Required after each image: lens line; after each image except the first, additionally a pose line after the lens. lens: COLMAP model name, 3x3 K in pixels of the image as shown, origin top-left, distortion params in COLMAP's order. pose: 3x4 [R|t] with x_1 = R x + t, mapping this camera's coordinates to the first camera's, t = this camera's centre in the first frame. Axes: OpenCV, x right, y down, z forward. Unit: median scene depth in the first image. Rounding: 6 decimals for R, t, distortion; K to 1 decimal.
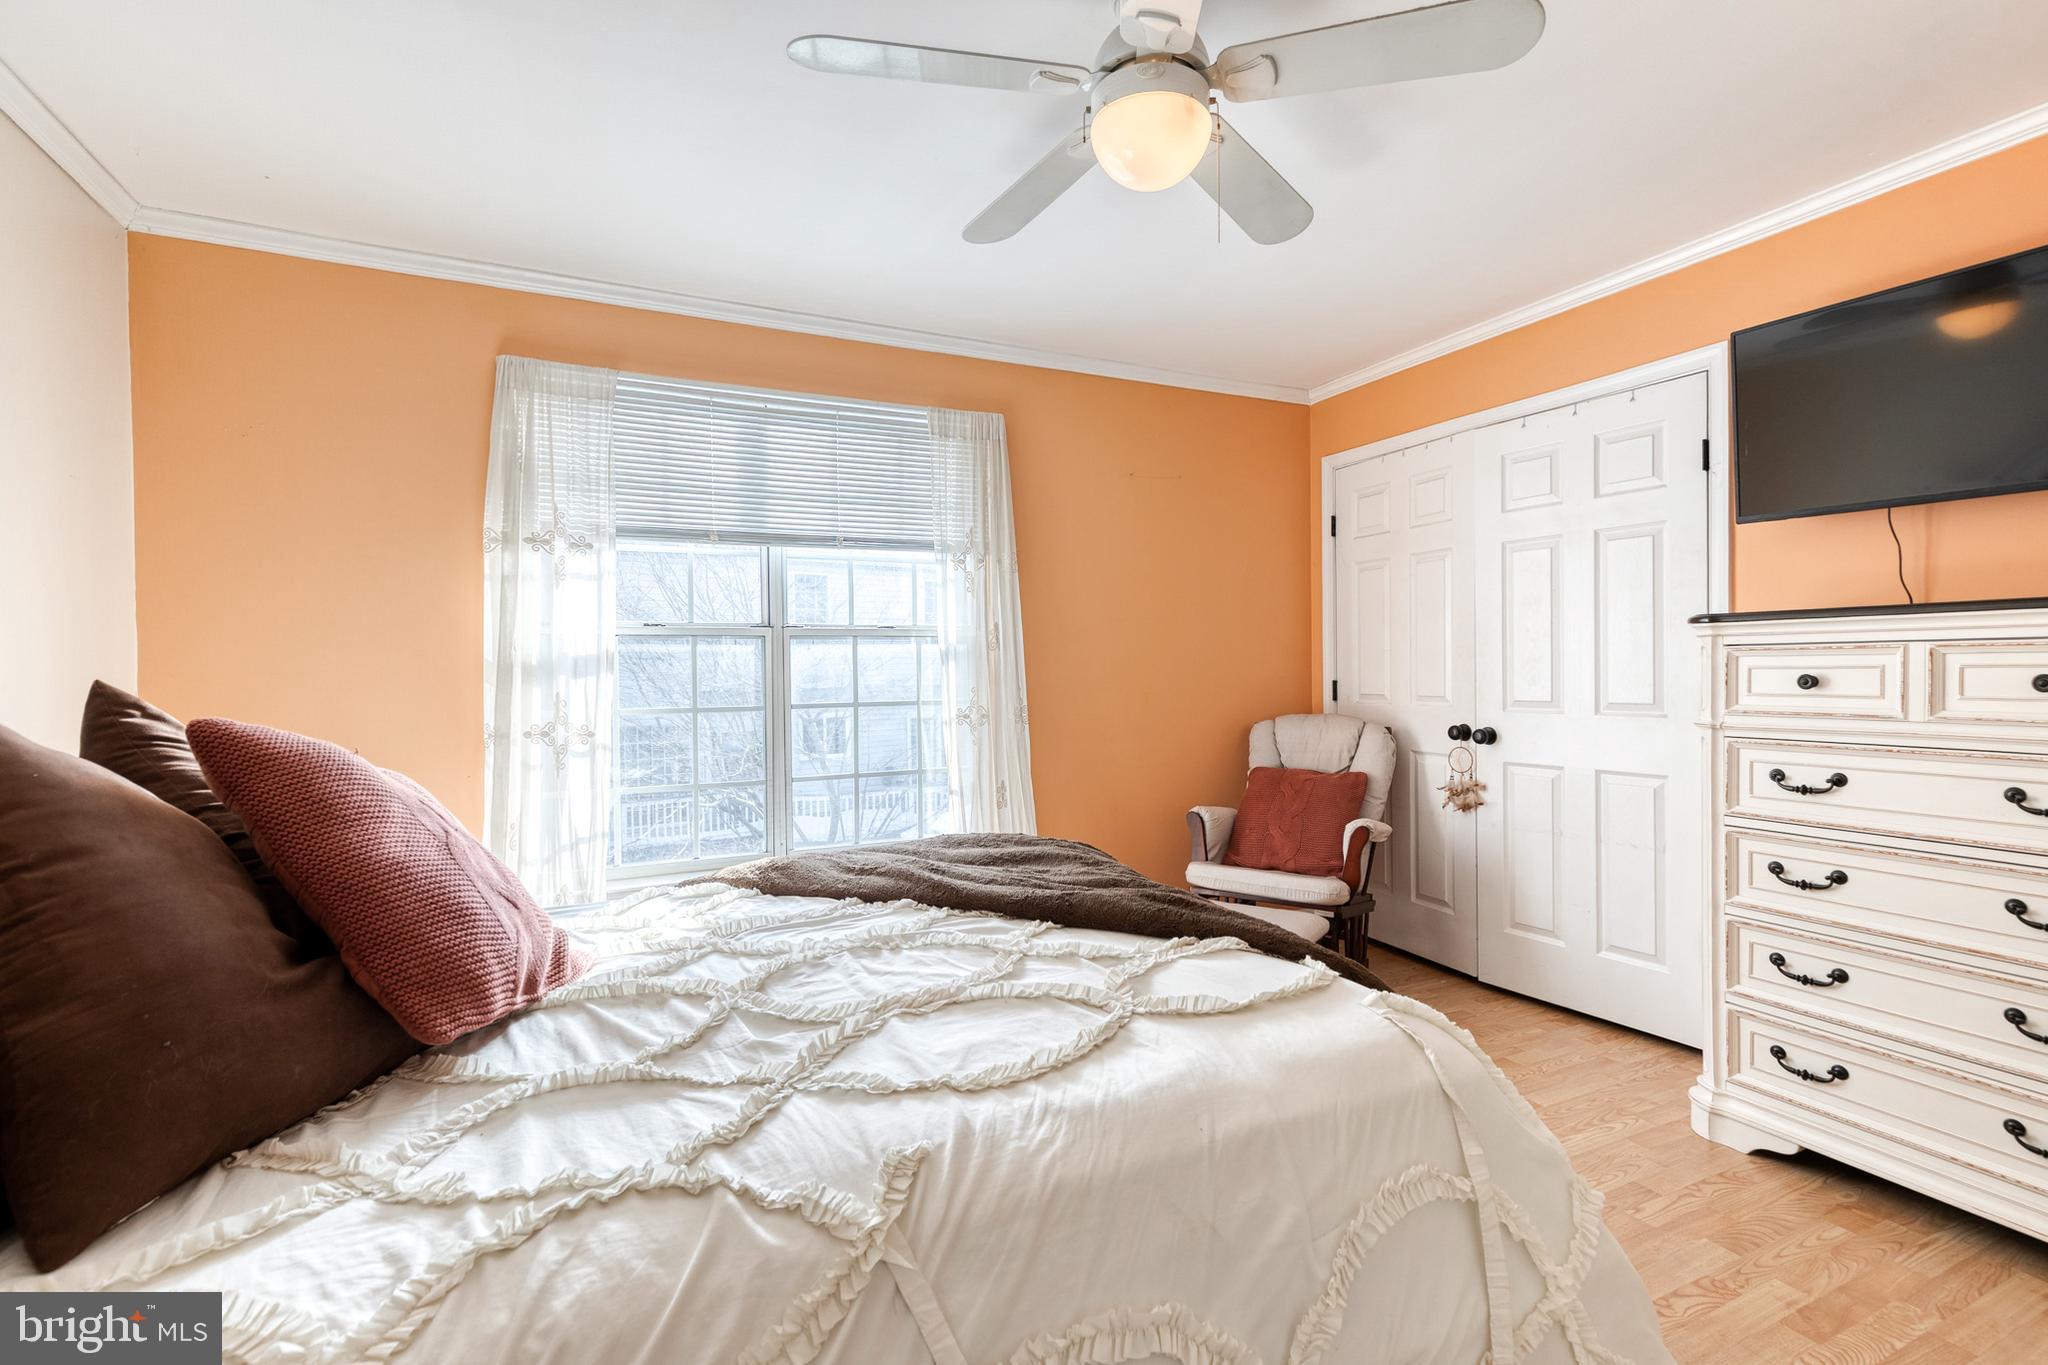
lens RADIAL K [[933.1, 0, 1042.8], [0, 933.1, 681.4], [0, 0, 1]] dist [0.007715, -0.001013]
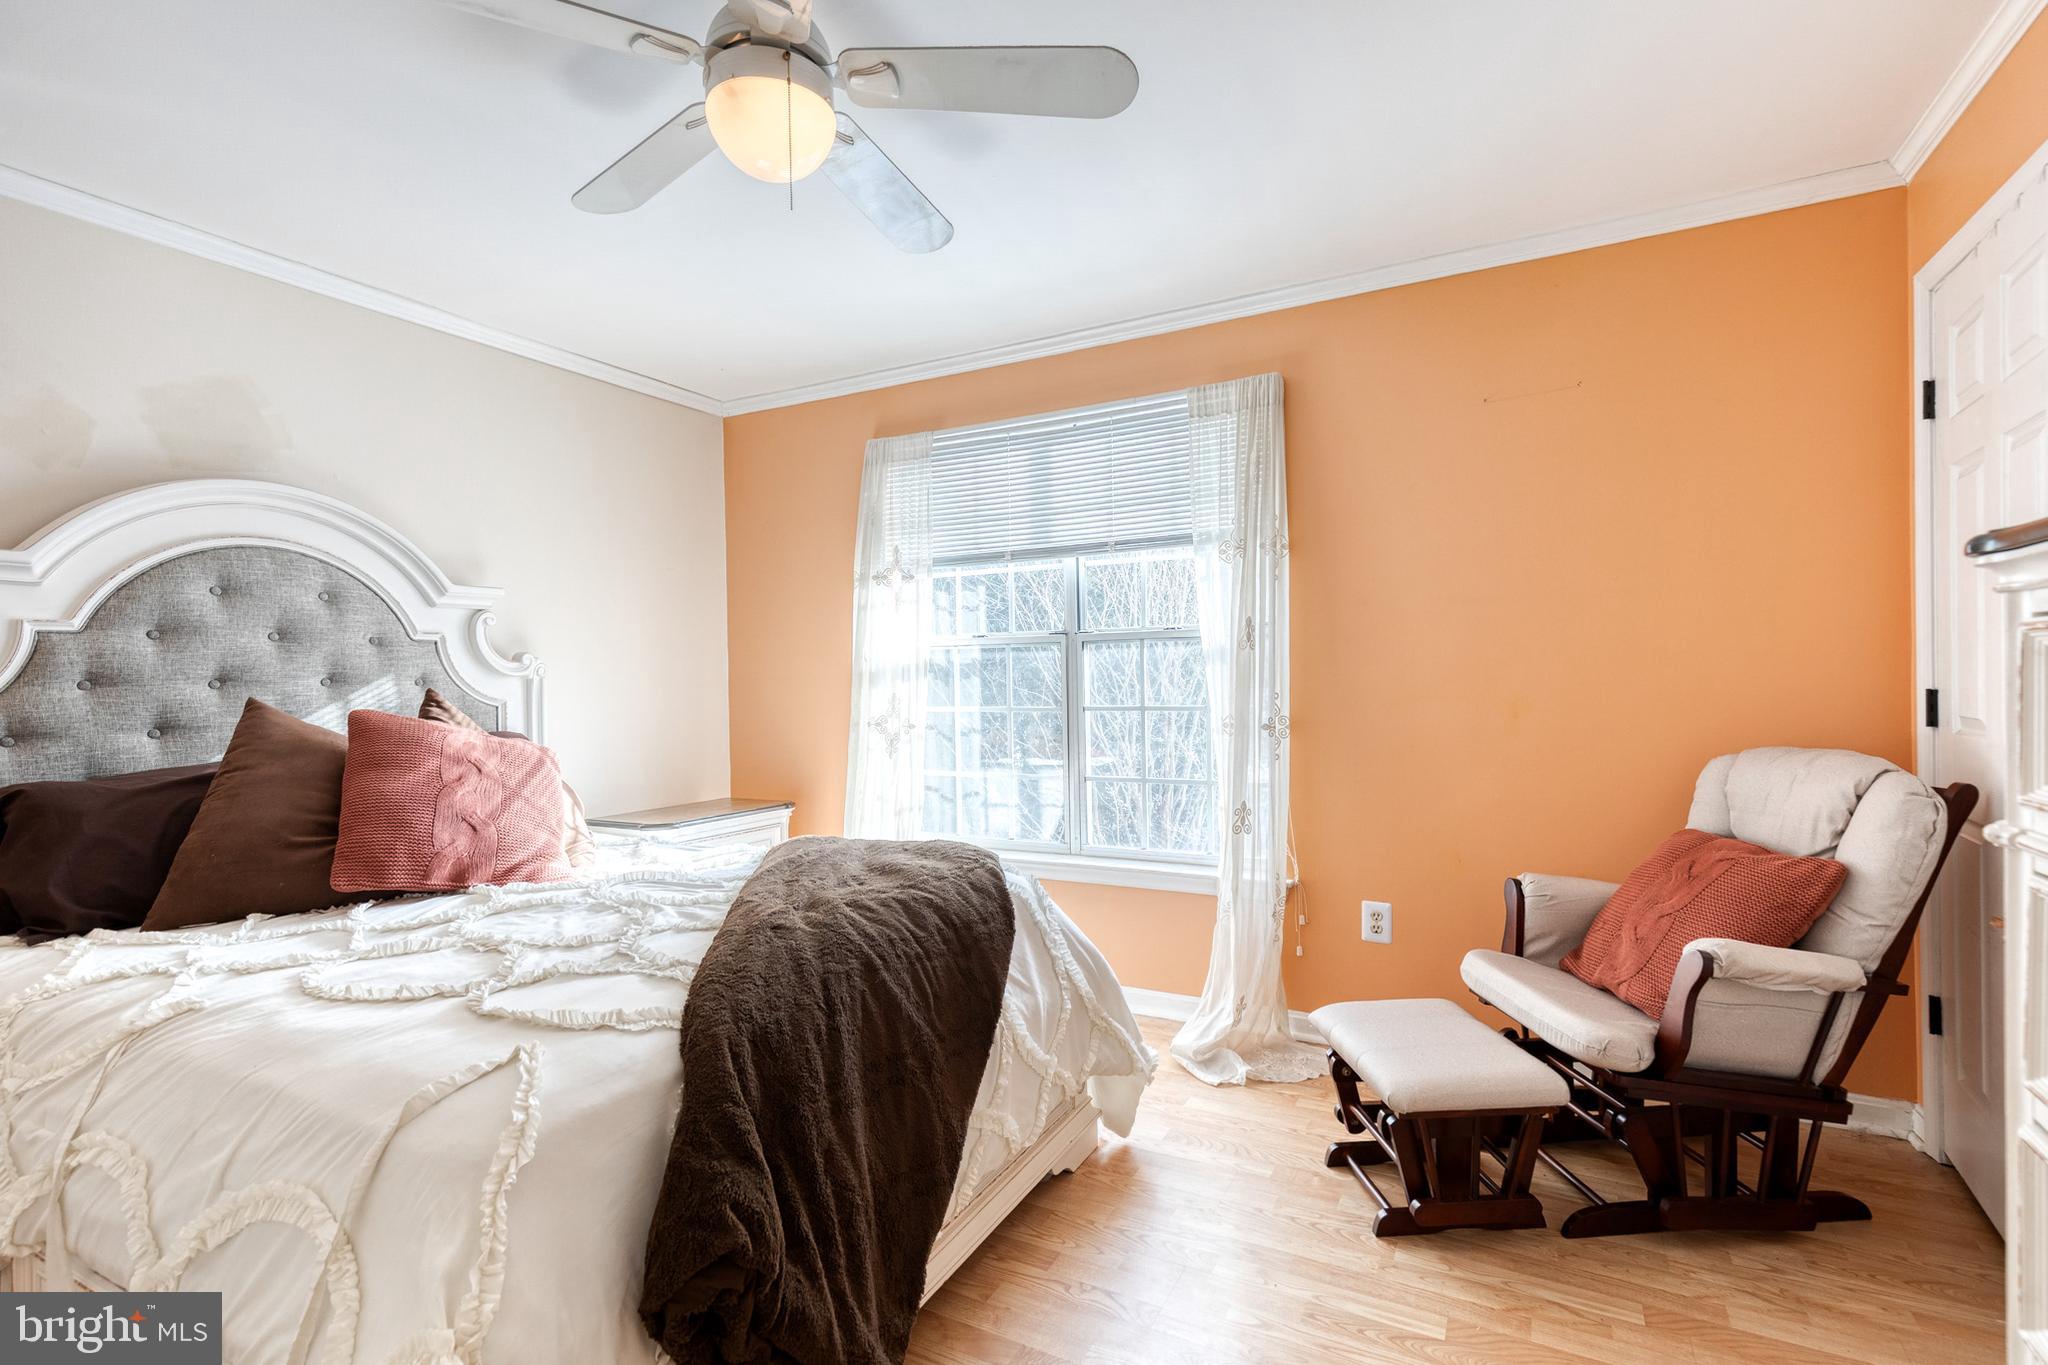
lens RADIAL K [[933.1, 0, 1039.1], [0, 933.1, 680.2], [0, 0, 1]] dist [0.007715, -0.001013]
pose [[0.593474, 0.004014, -0.804843, 0.579495], [-0.000127, 0.999988, 0.004894, -0.011059], [0.804853, -0.002803, 0.593468, 0.360388]]
